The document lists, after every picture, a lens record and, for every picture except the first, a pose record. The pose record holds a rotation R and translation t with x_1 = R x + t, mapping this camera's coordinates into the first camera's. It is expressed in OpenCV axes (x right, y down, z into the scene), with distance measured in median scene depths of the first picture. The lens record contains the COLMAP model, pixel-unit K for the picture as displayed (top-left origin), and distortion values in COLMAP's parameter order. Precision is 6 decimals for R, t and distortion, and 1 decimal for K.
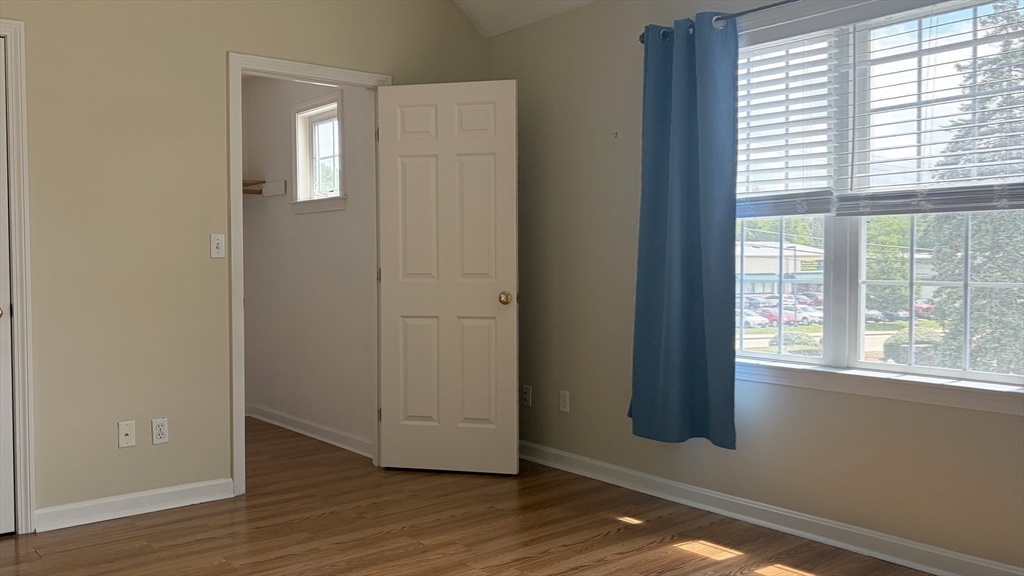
lens RADIAL K [[860.9, 0, 512.0], [0, 860.9, 288.0], [0, 0, 1]] dist [-0.005498, -0.004804]
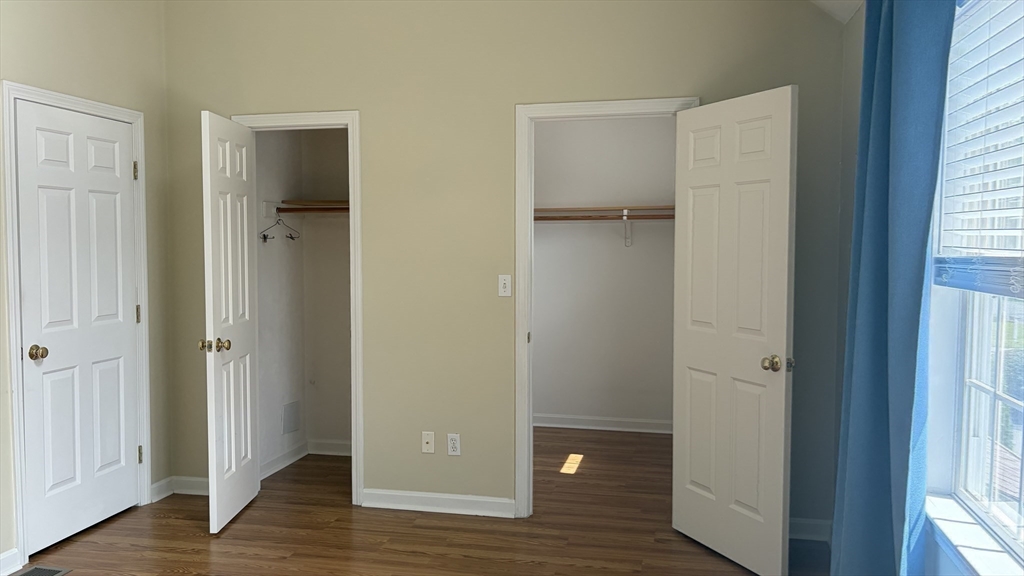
lens RADIAL K [[781.7, 0, 512.0], [0, 781.7, 288.0], [0, 0, 1]] dist [0.046487, -0.003429]
pose [[0.619658, 0.048196, -0.783391, 0.438570], [-0.031646, 0.998835, 0.036419, -0.082033], [0.784233, 0.002224, 0.620462, 0.392971]]
